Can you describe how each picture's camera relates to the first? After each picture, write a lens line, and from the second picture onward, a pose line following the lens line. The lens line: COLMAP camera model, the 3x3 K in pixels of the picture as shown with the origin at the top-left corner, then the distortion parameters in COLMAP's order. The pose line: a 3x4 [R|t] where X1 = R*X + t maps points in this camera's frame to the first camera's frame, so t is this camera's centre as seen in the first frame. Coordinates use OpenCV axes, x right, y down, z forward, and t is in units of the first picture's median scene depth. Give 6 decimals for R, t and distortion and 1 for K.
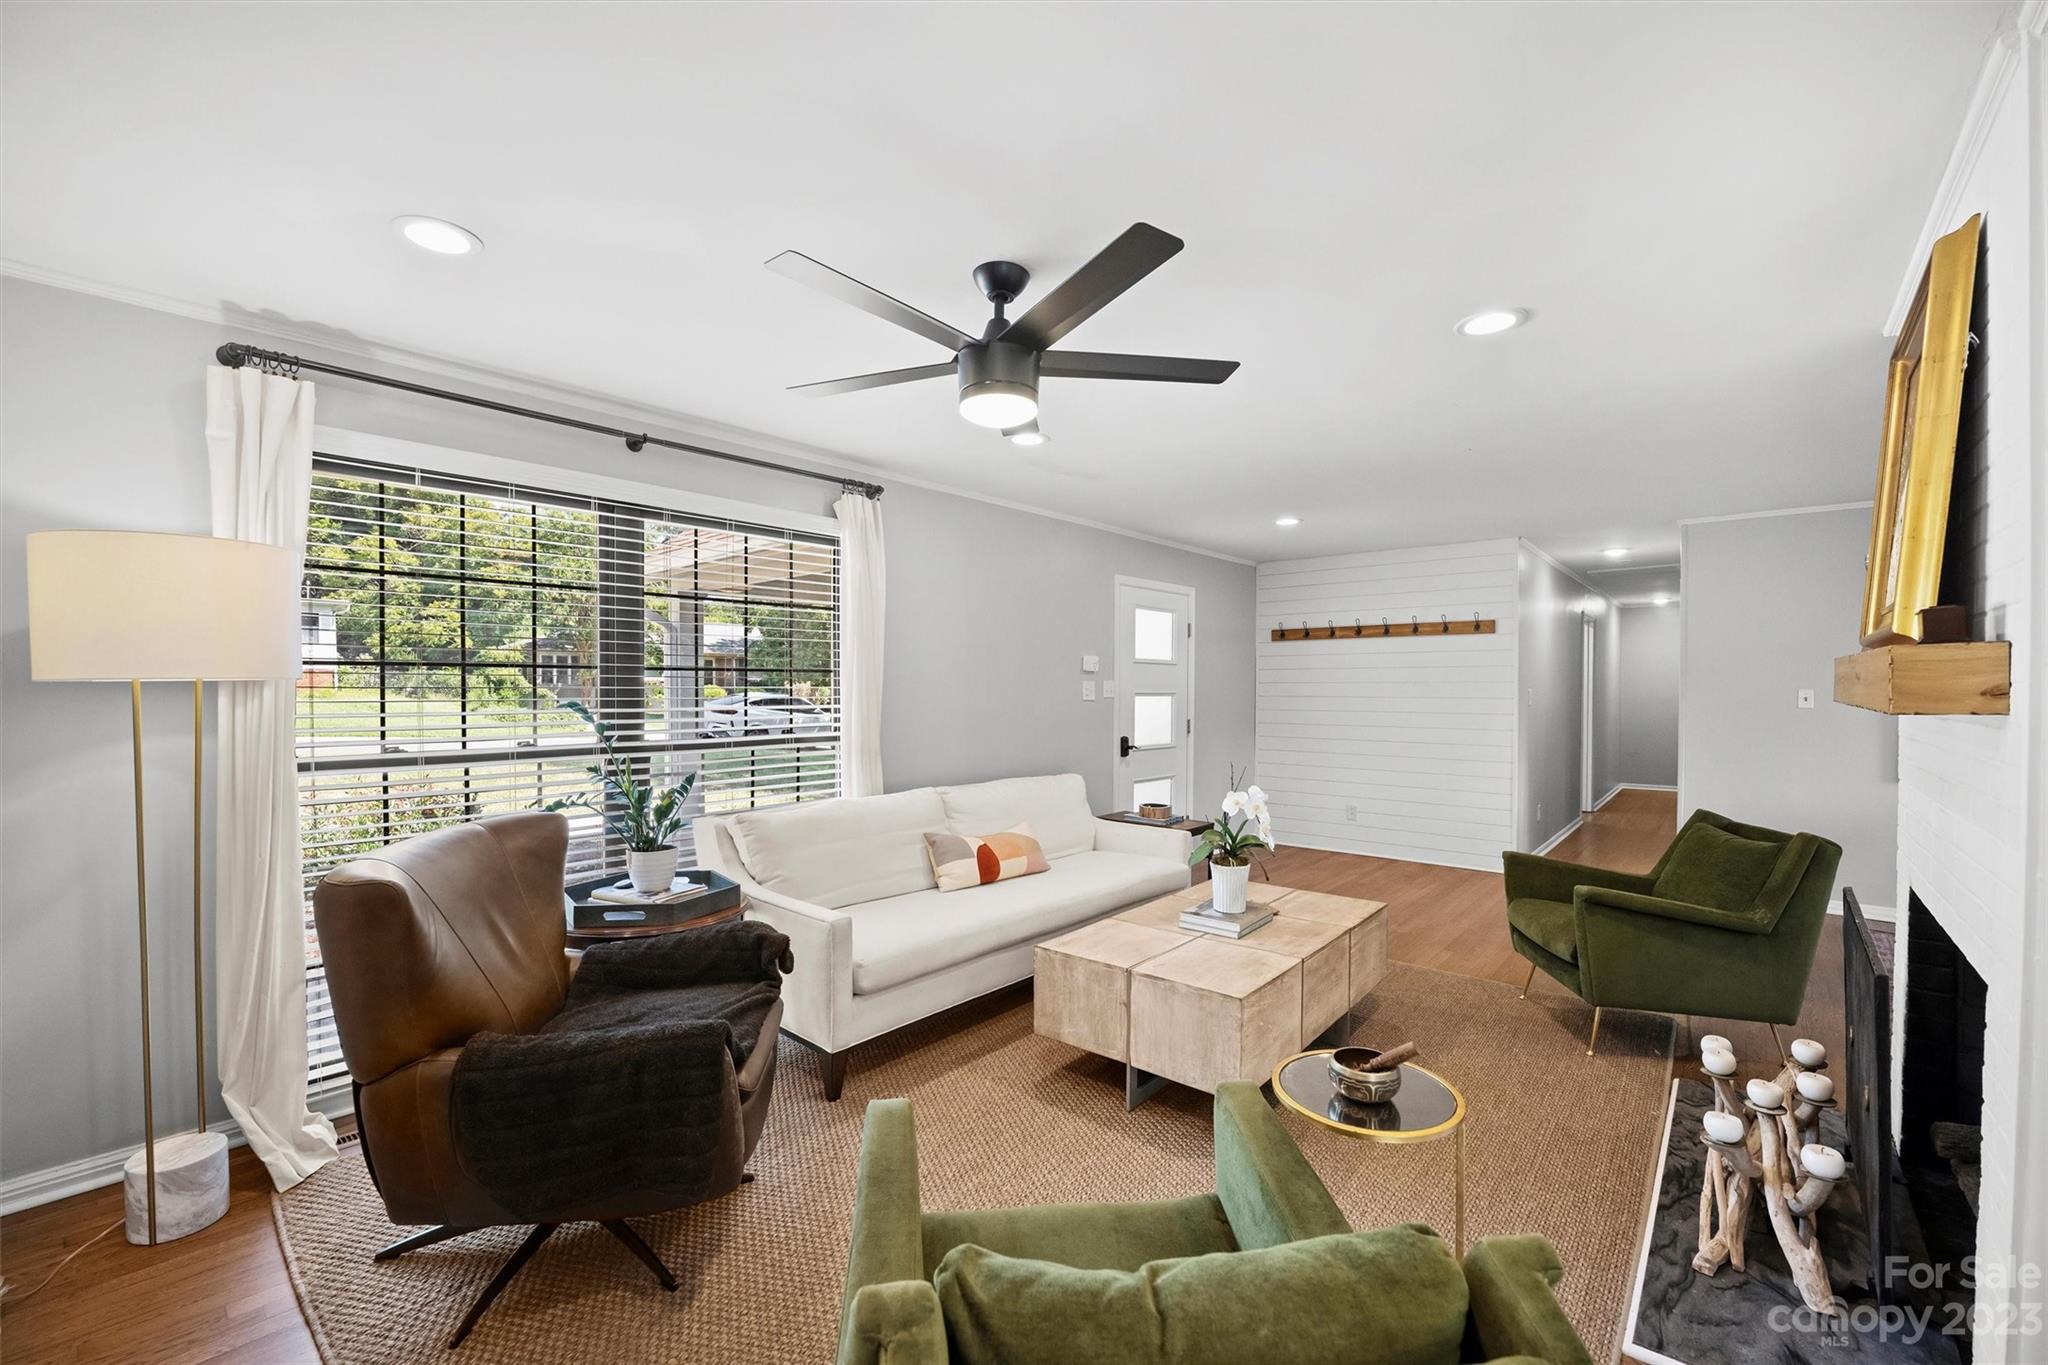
lens RADIAL K [[844.3, 0, 1042.2], [0, 844.3, 686.2], [0, 0, 1]] dist [-0.012122, 0.000747]
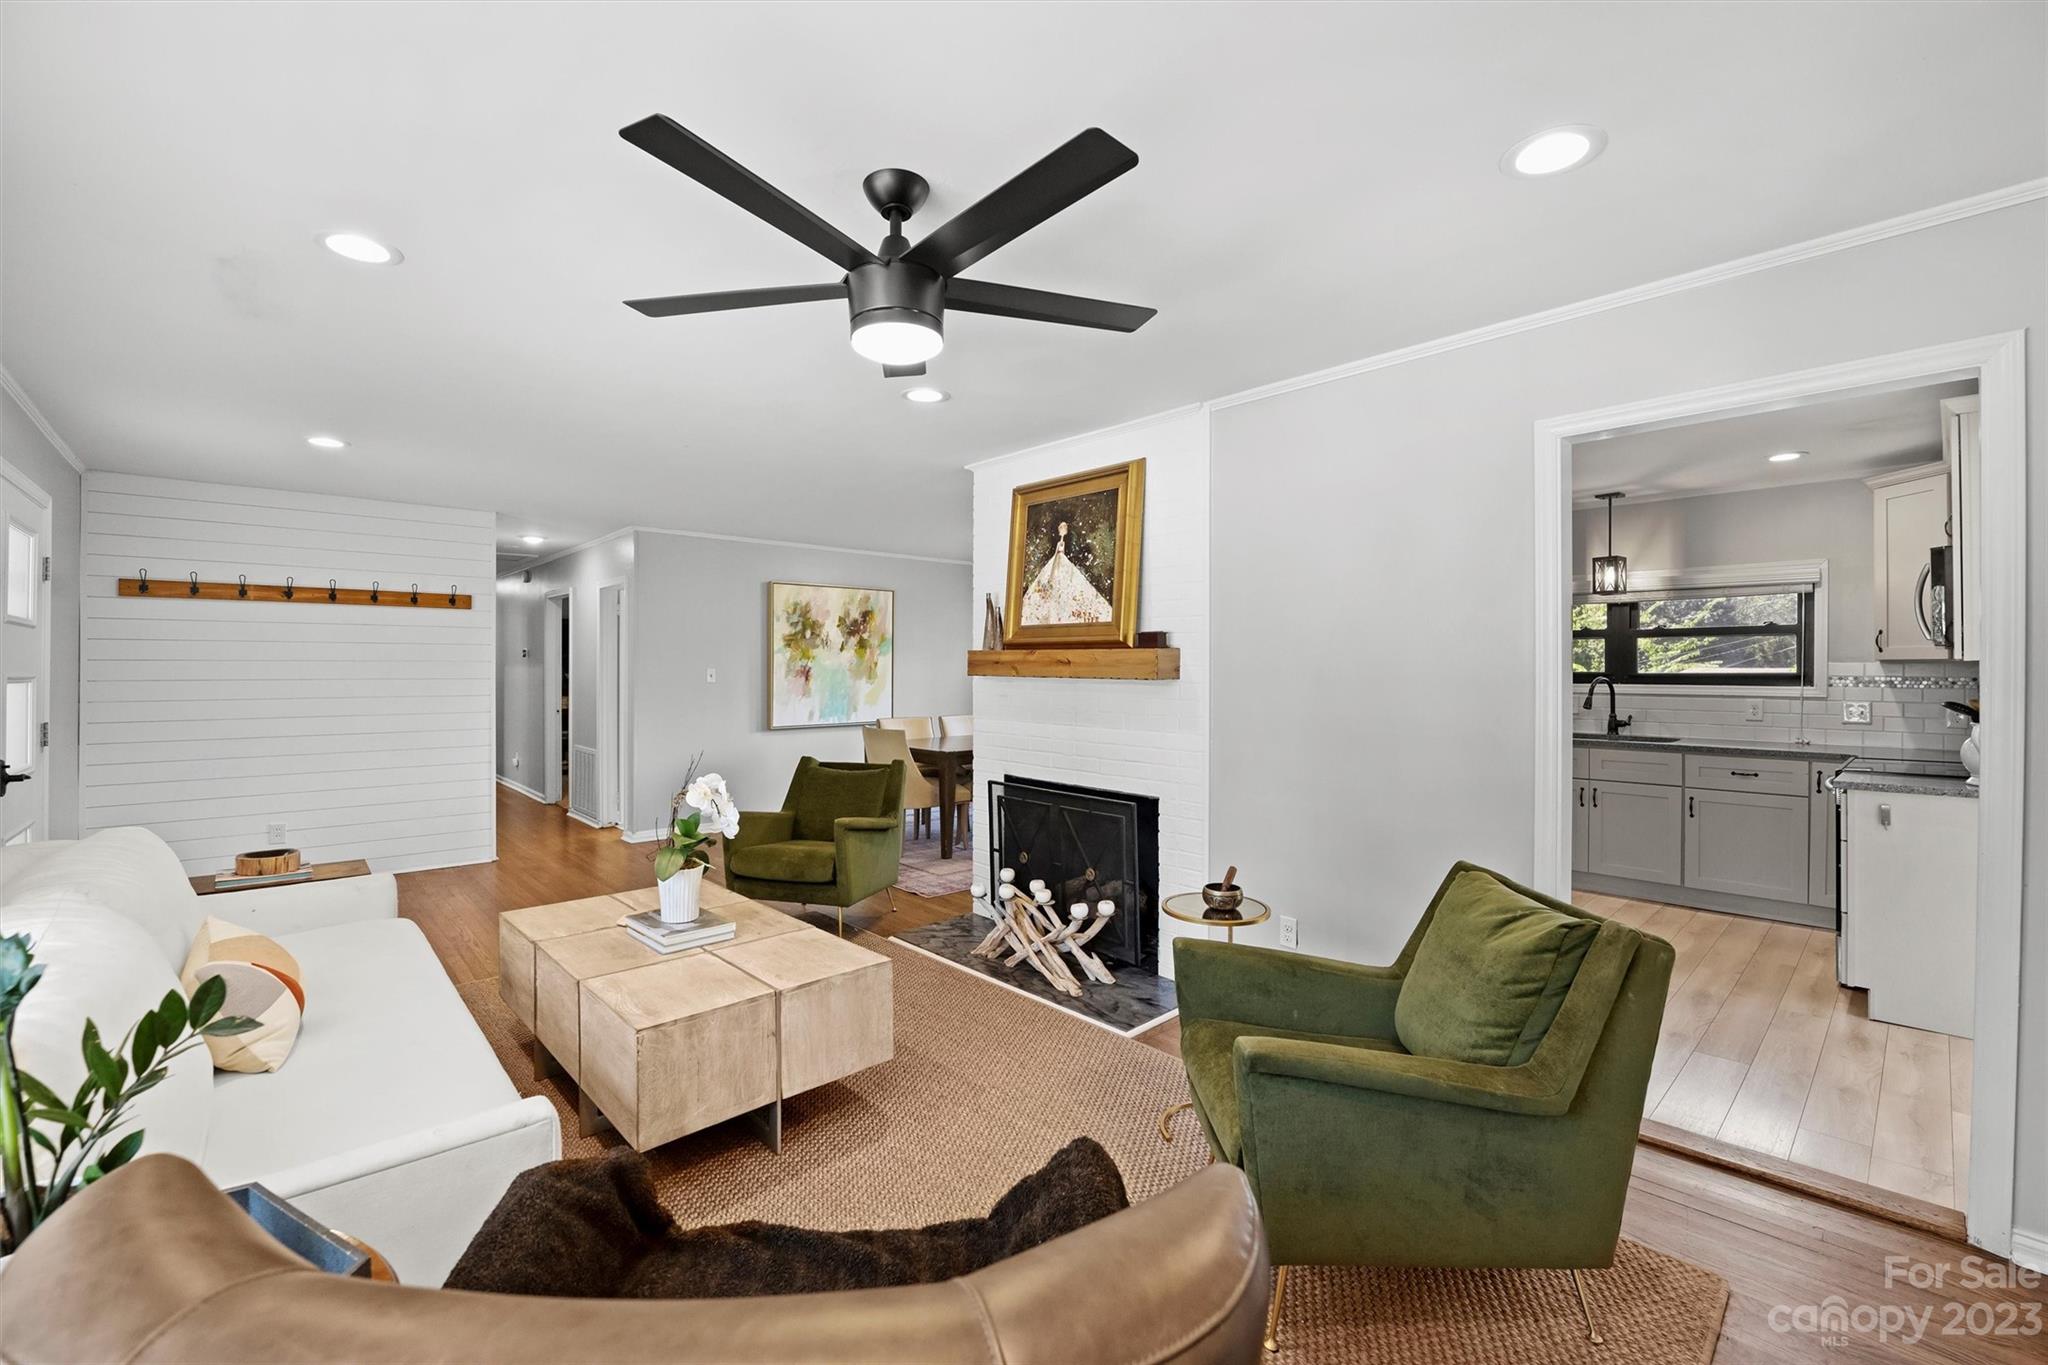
lens RADIAL K [[844.3, 0, 987.3], [0, 844.3, 664.4], [0, 0, 1]] dist [-0.012122, 0.000747]
pose [[0.154639, 0.003117, 0.987966, -0.347287], [-0.002715, 0.999993, -0.002730, -0.000024], [-0.987967, -0.002260, 0.154646, 0.313245]]
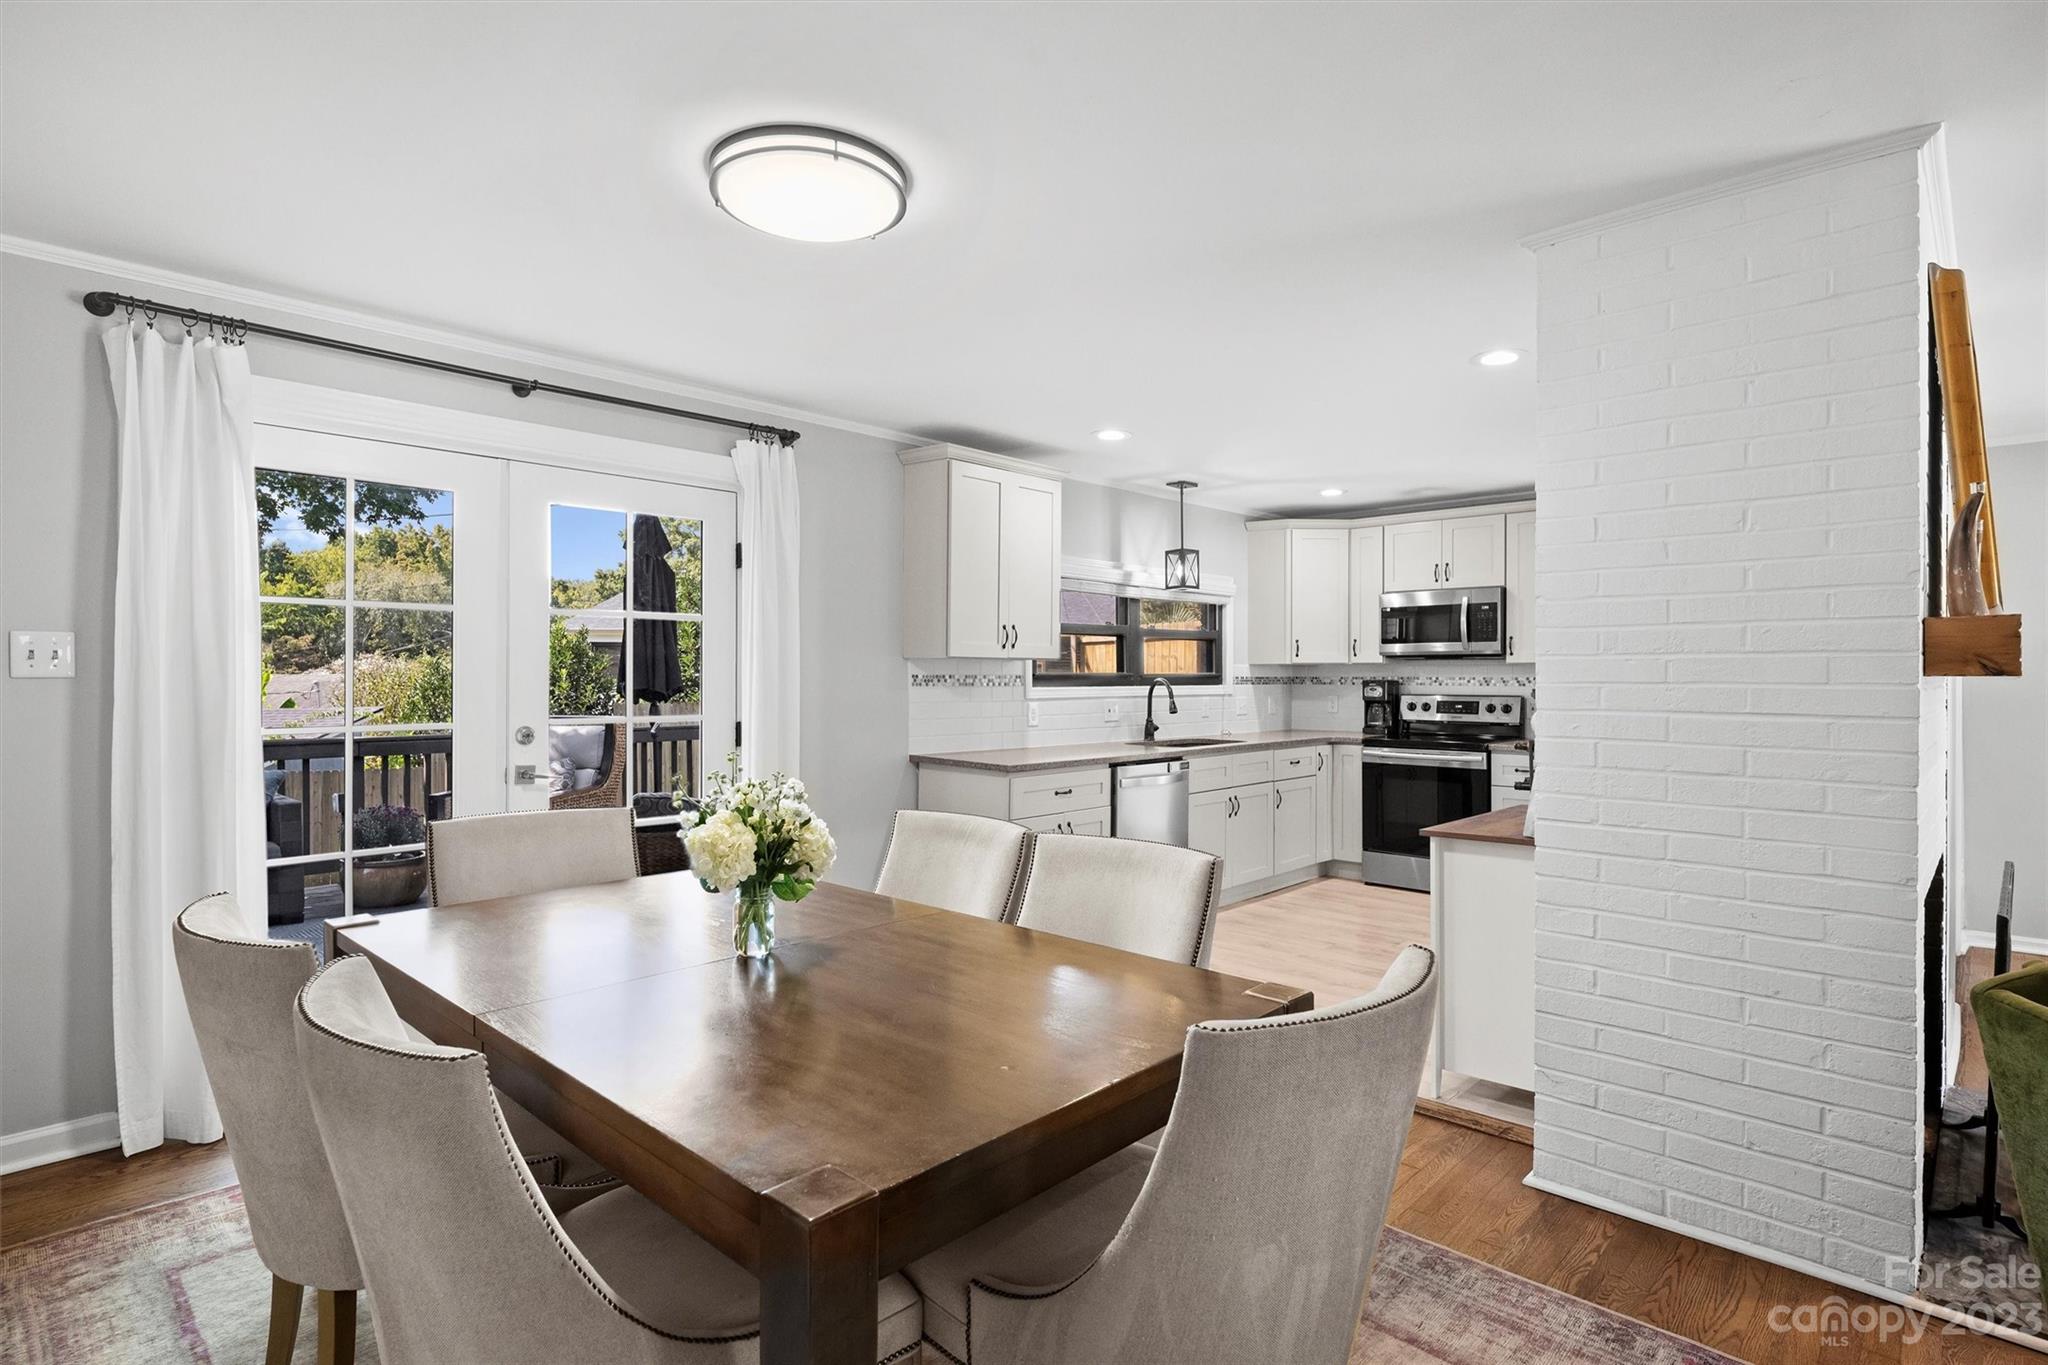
lens RADIAL K [[1045.6, 0, 1020.0], [0, 1045.6, 678.5], [0, 0, 1]] dist [-0.010215, 0.003976]
pose [[-0.998362, -0.001264, 0.057197, 0.785685], [-0.001154, 0.999997, 0.001947, 0.008768], [-0.057199, 0.001877, -0.998361, 0.866800]]
